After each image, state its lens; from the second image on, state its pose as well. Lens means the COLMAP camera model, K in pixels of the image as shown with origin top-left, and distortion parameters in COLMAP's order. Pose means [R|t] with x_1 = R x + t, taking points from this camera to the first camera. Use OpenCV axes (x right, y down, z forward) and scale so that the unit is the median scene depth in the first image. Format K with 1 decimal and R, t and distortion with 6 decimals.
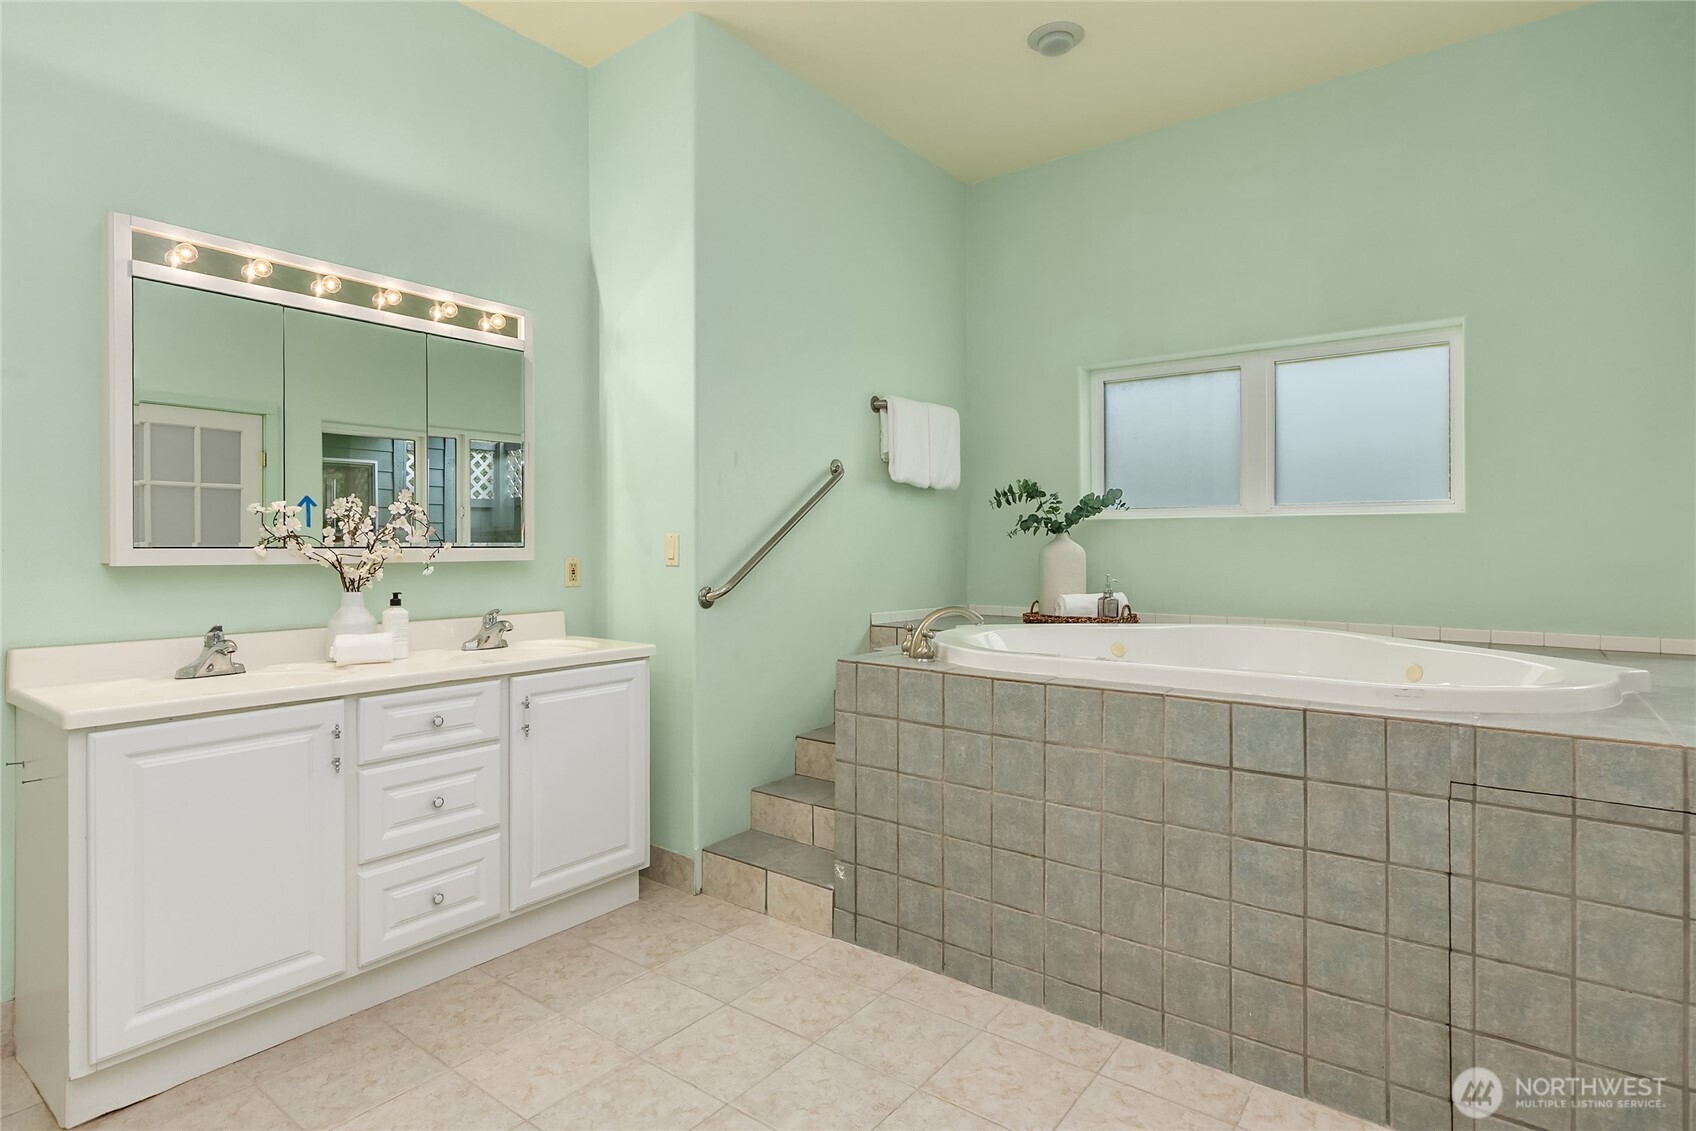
lens RADIAL K [[858.6, 0, 844.1], [0, 858.6, 543.6], [0, 0, 1]] dist [0.001123, 0.000755]
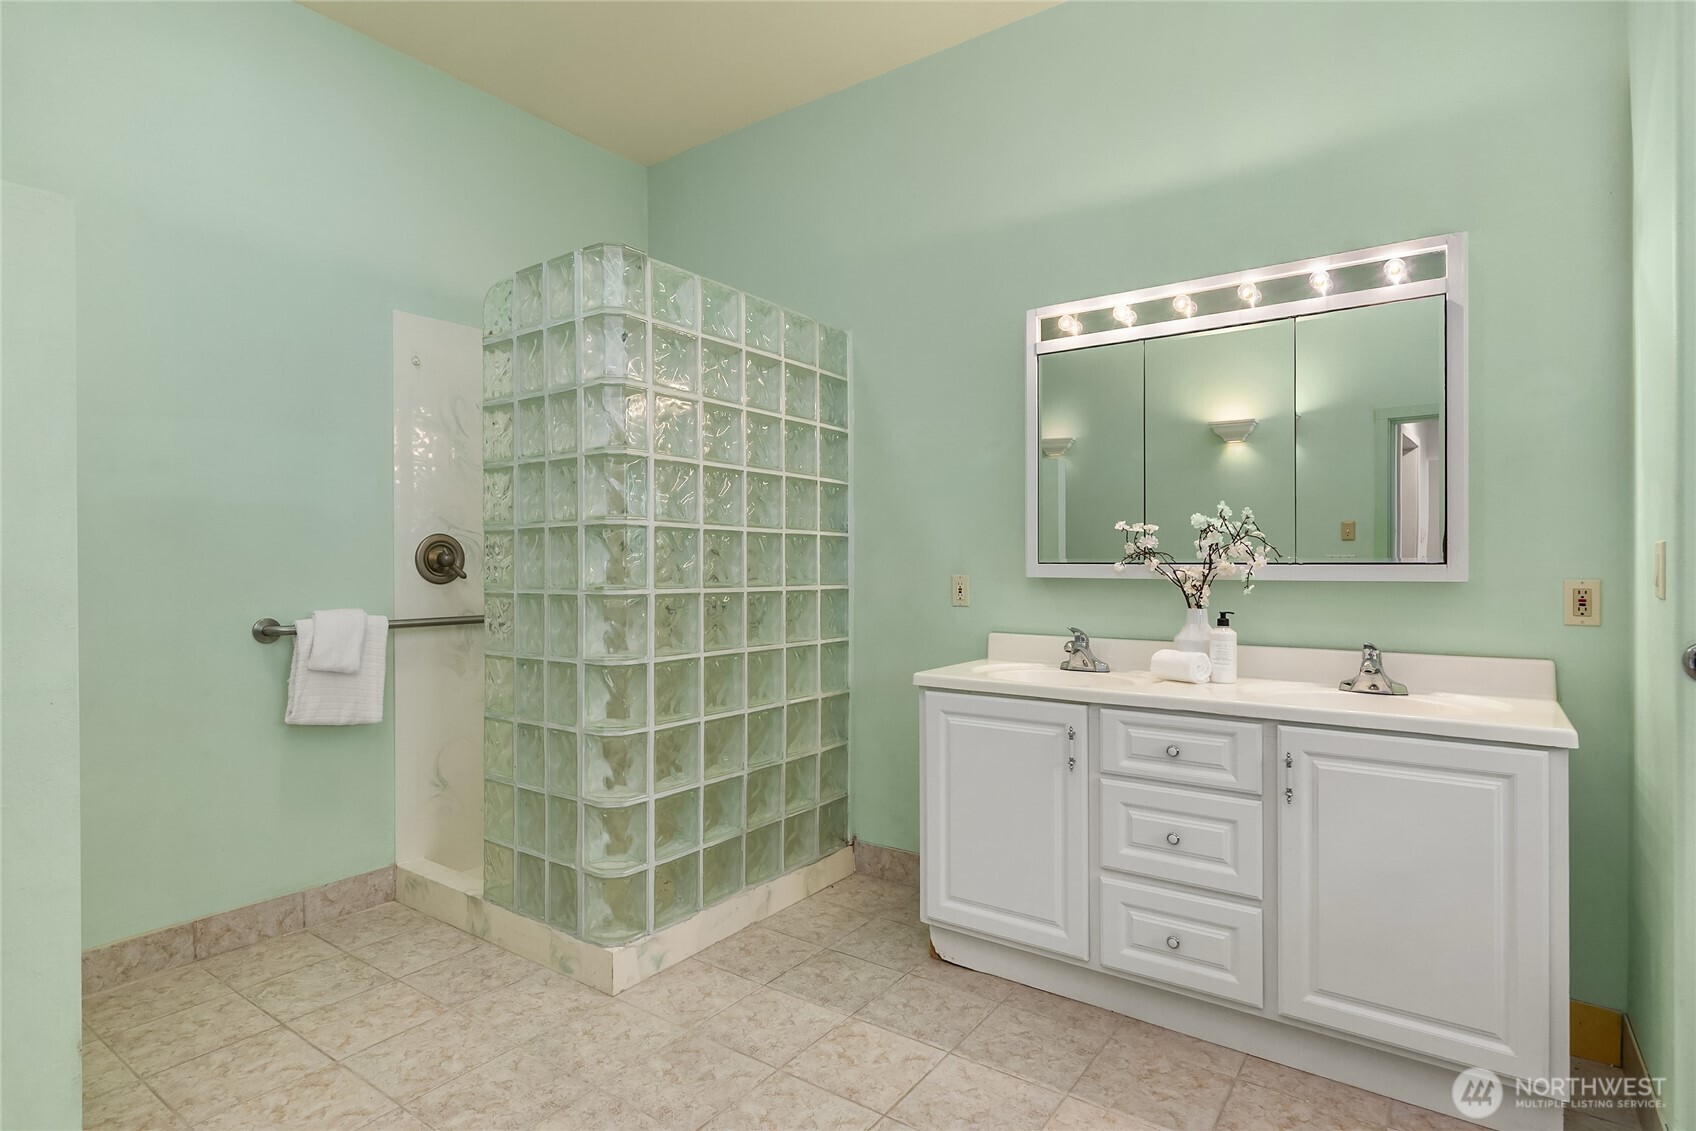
lens RADIAL K [[893.4, 0, 848.0], [0, 893.4, 565.5], [0, 0, 1]] dist [-0.002416, 0.000151]
pose [[0.025758, 0.000519, -0.999668, 0.478860], [0.002000, 0.999998, 0.000571, 0.005748], [0.999666, -0.002014, 0.025757, 0.625616]]
